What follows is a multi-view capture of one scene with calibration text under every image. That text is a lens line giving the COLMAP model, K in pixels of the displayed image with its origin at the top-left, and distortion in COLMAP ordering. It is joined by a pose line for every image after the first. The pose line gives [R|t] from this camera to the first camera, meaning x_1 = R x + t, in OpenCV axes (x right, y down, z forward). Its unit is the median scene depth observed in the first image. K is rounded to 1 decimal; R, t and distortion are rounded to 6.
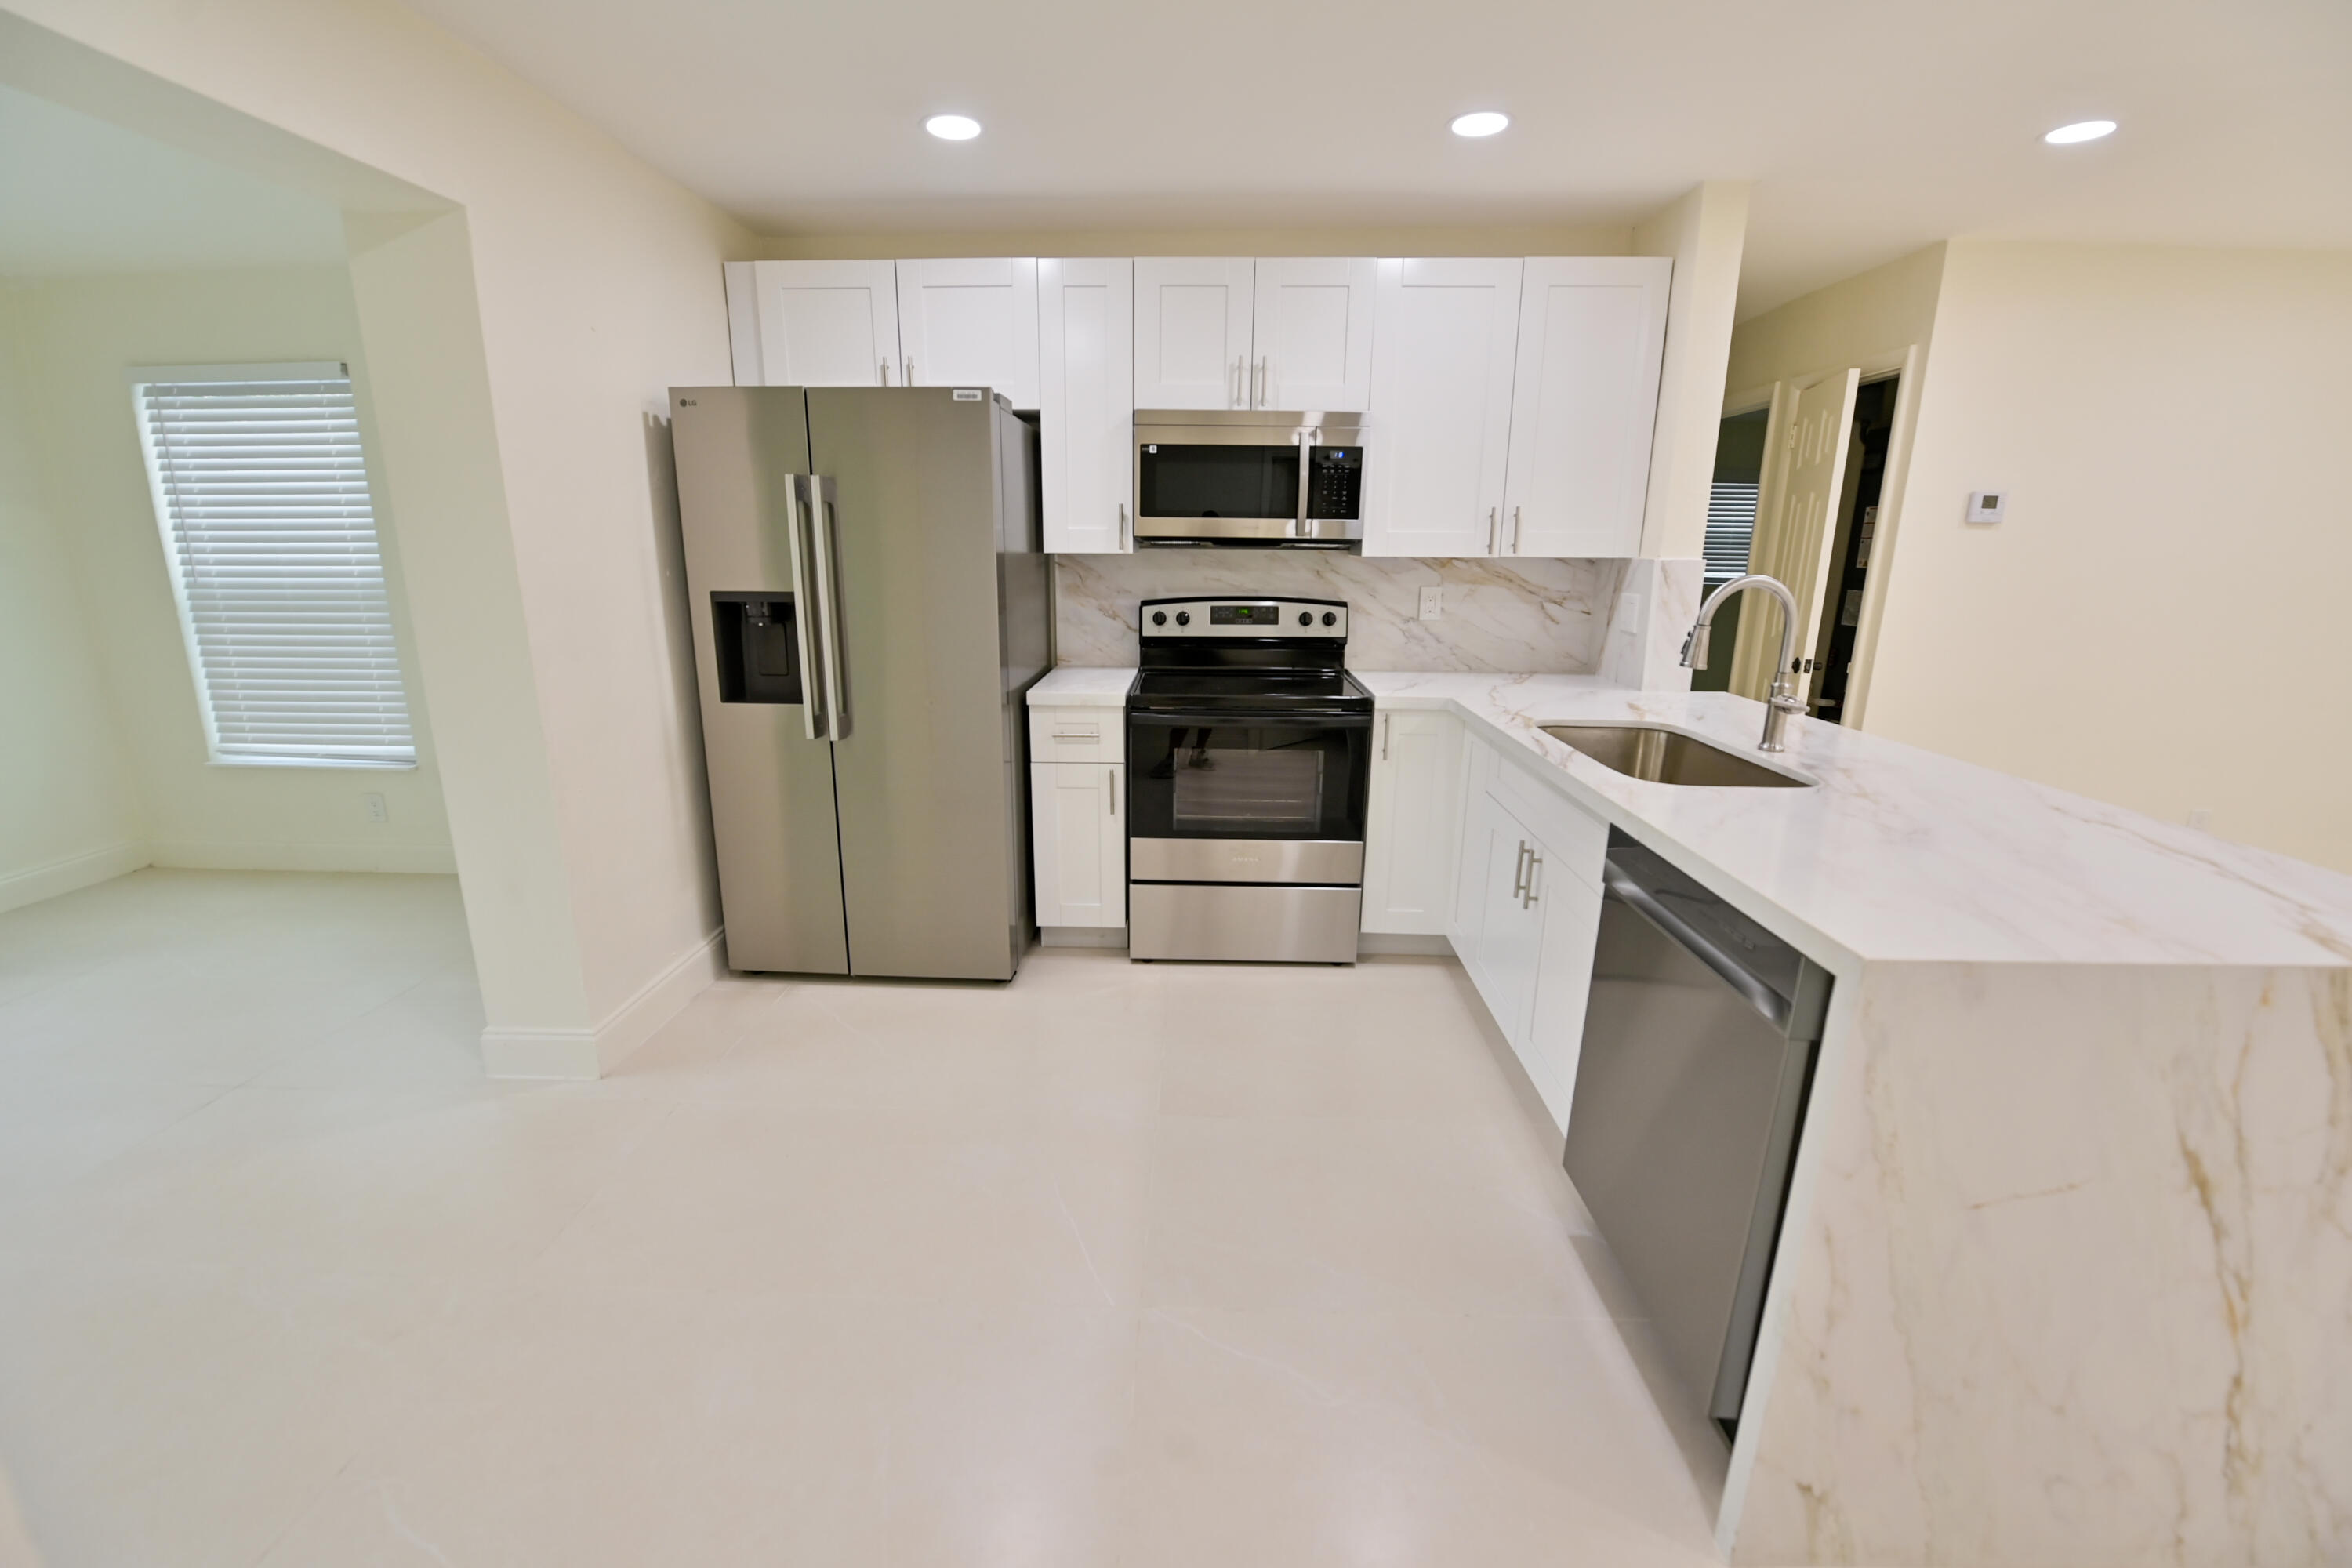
lens RADIAL K [[934.3, 0, 1172.3], [0, 934.3, 771.0], [0, 0, 1]] dist [-0.012368, -0.003843]
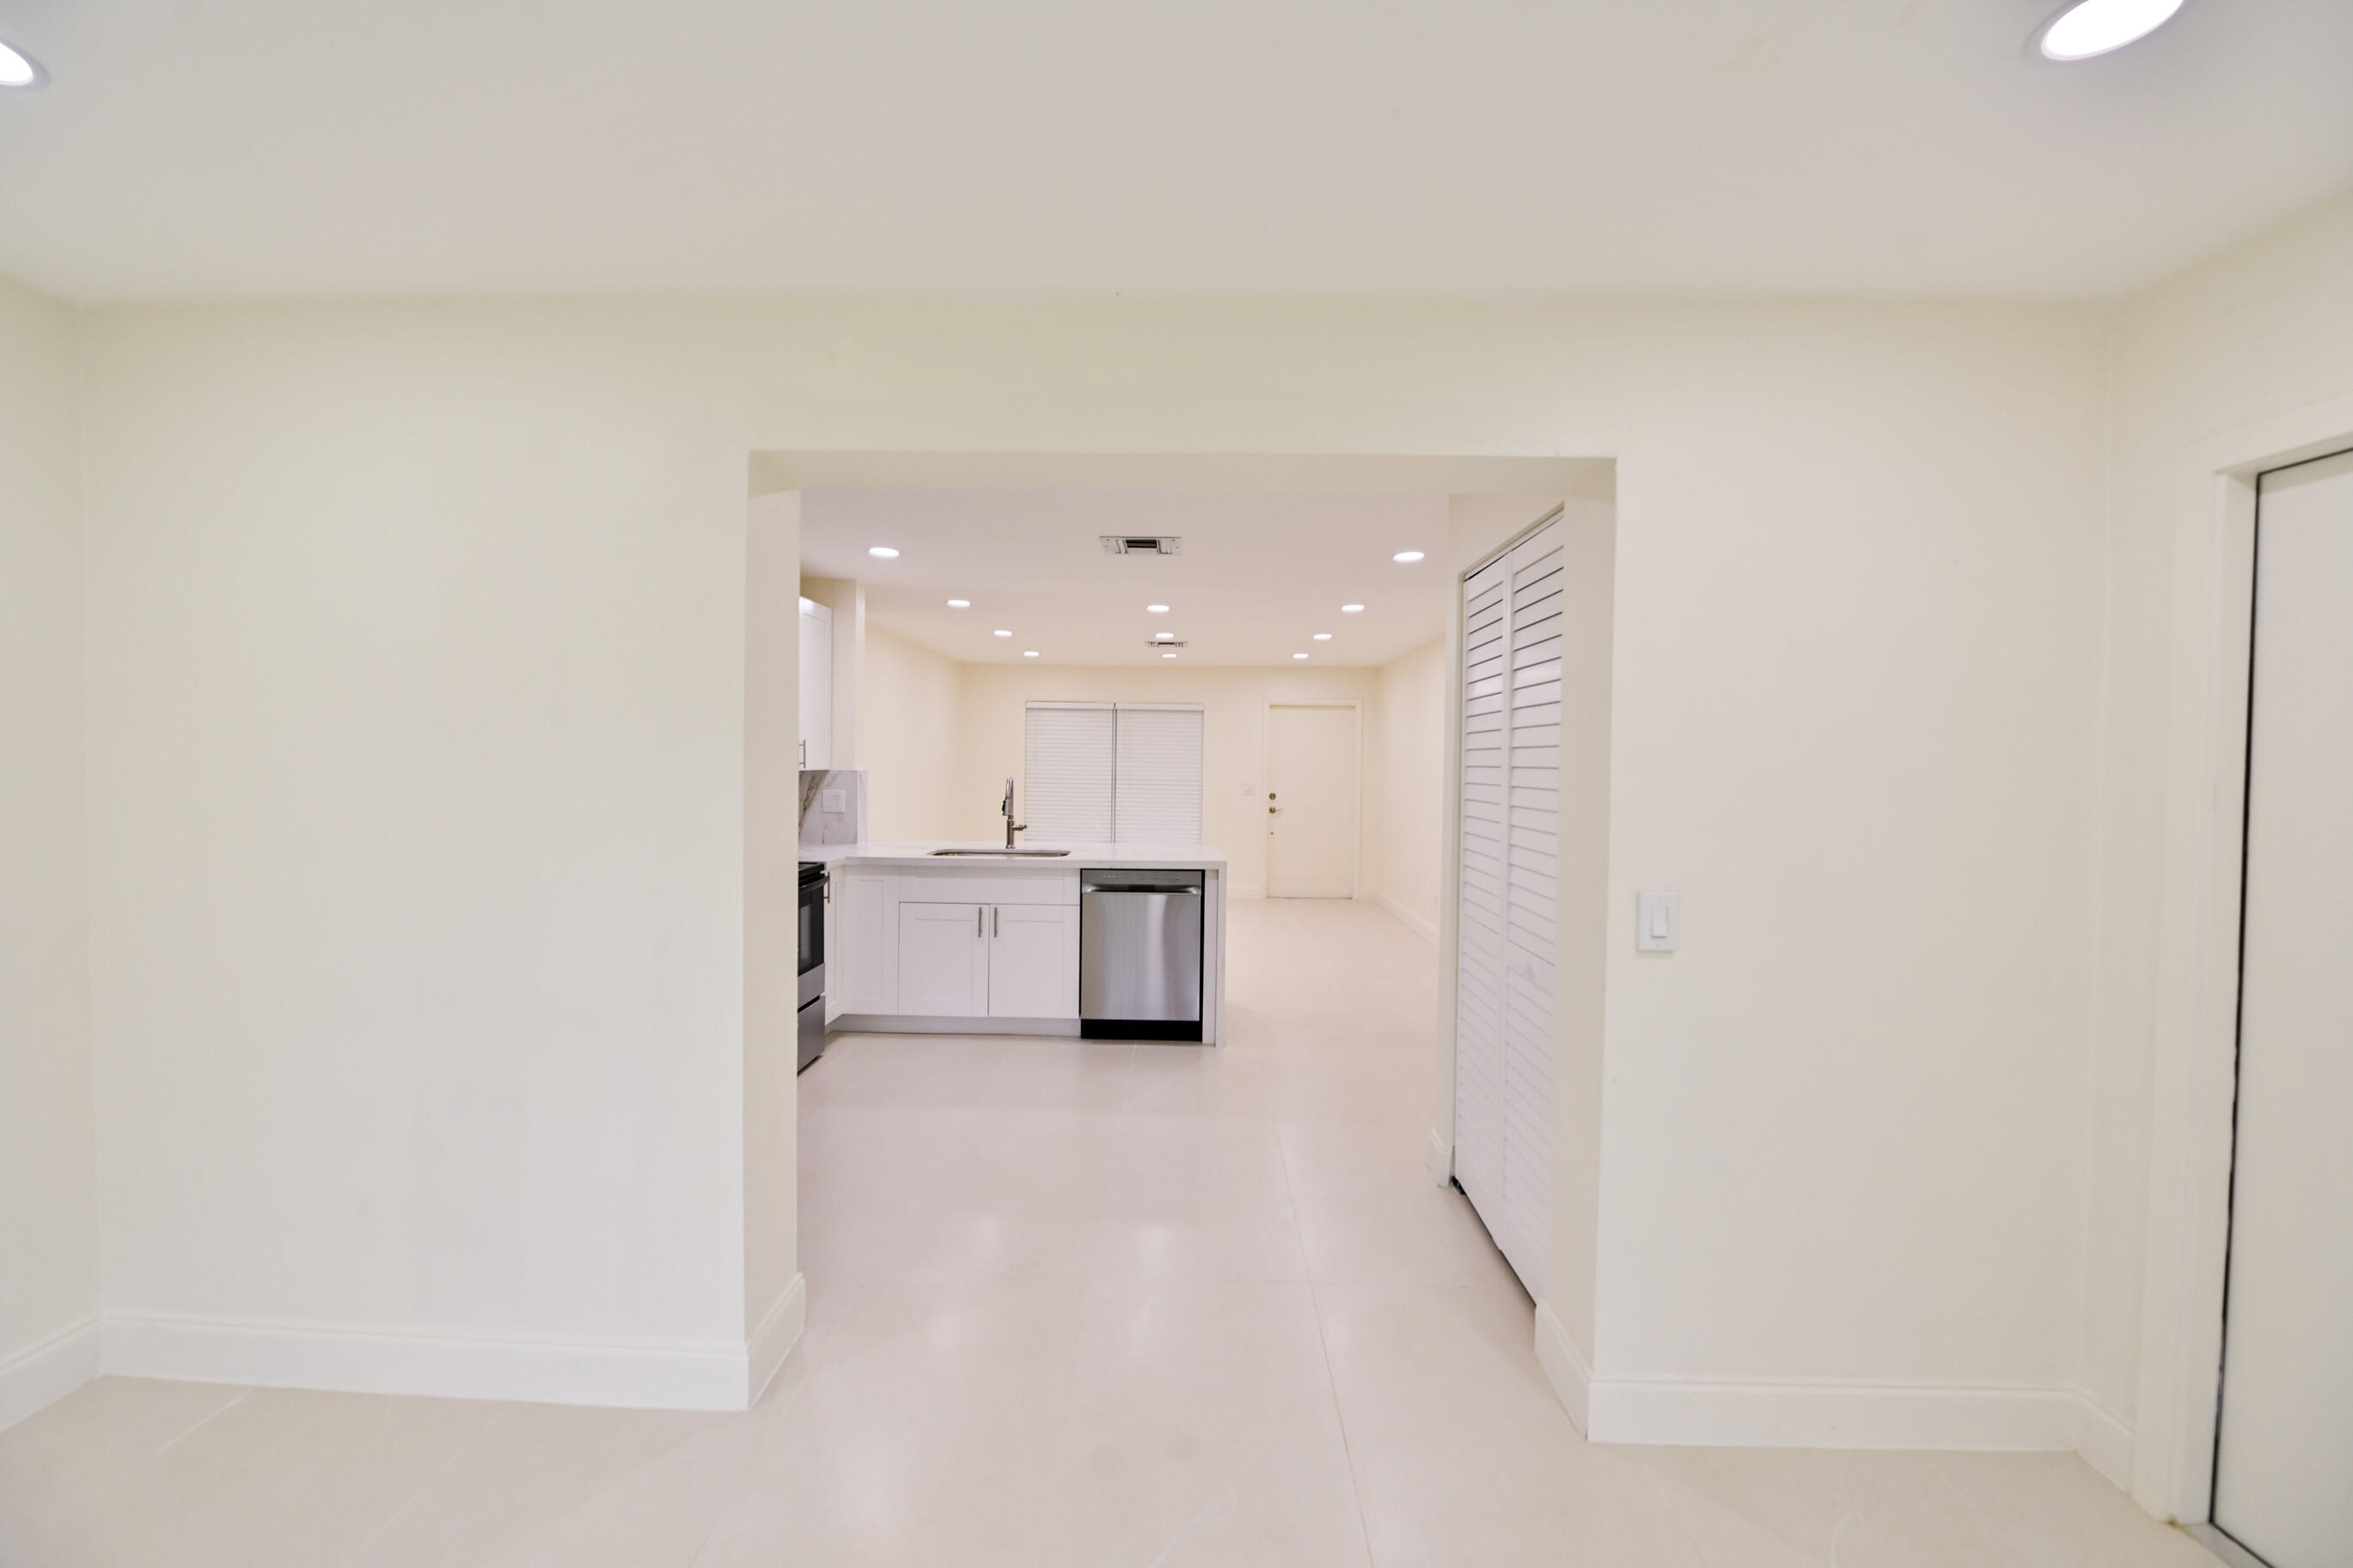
lens RADIAL K [[938.4, 0, 1170.2], [0, 938.4, 777.8], [0, 0, 1]] dist [-0.013763, -0.002749]
pose [[-0.015186, -0.026892, 0.999523, -1.177469], [0.224757, 0.973965, 0.029619, -0.118462], [-0.974297, 0.225100, -0.008747, 0.390260]]
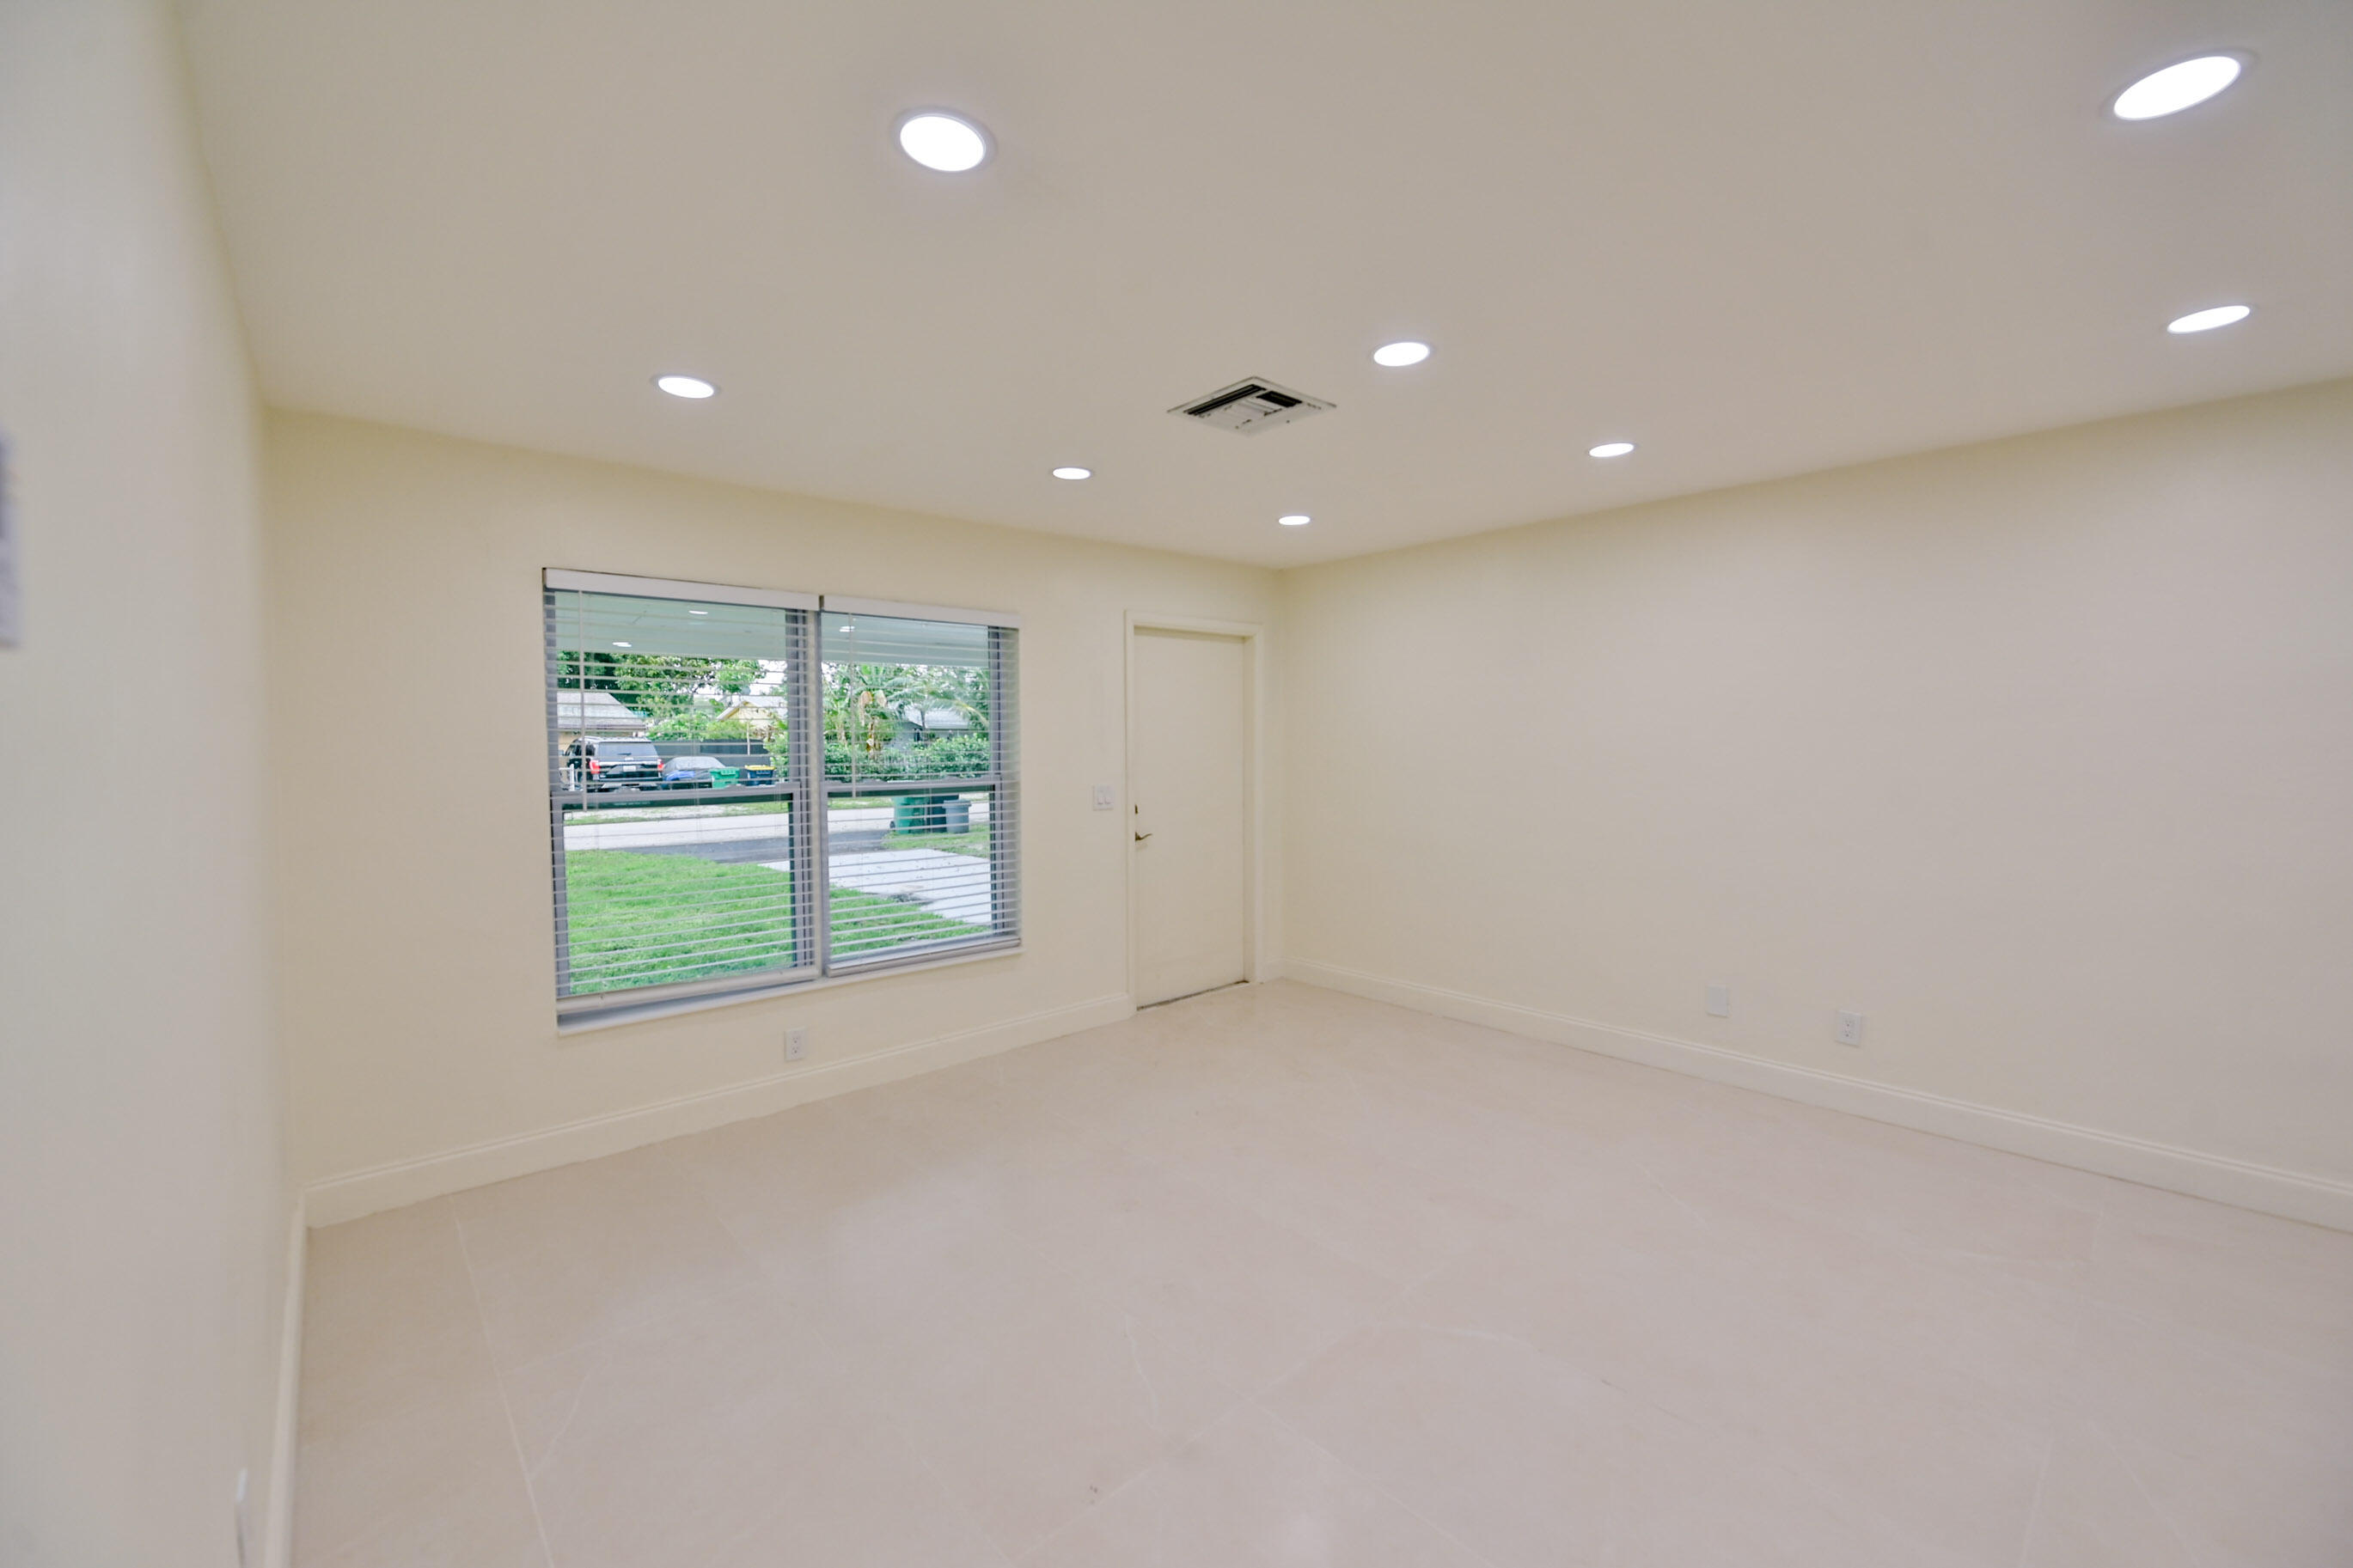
lens RADIAL K [[938.4, 0, 1170.2], [0, 938.4, 777.8], [0, 0, 1]] dist [-0.013763, -0.002749]
pose [[-0.677450, -0.034822, 0.734744, 0.682107], [0.180643, 0.960413, 0.212075, -0.261017], [-0.713042, 0.276396, -0.644341, 0.988367]]
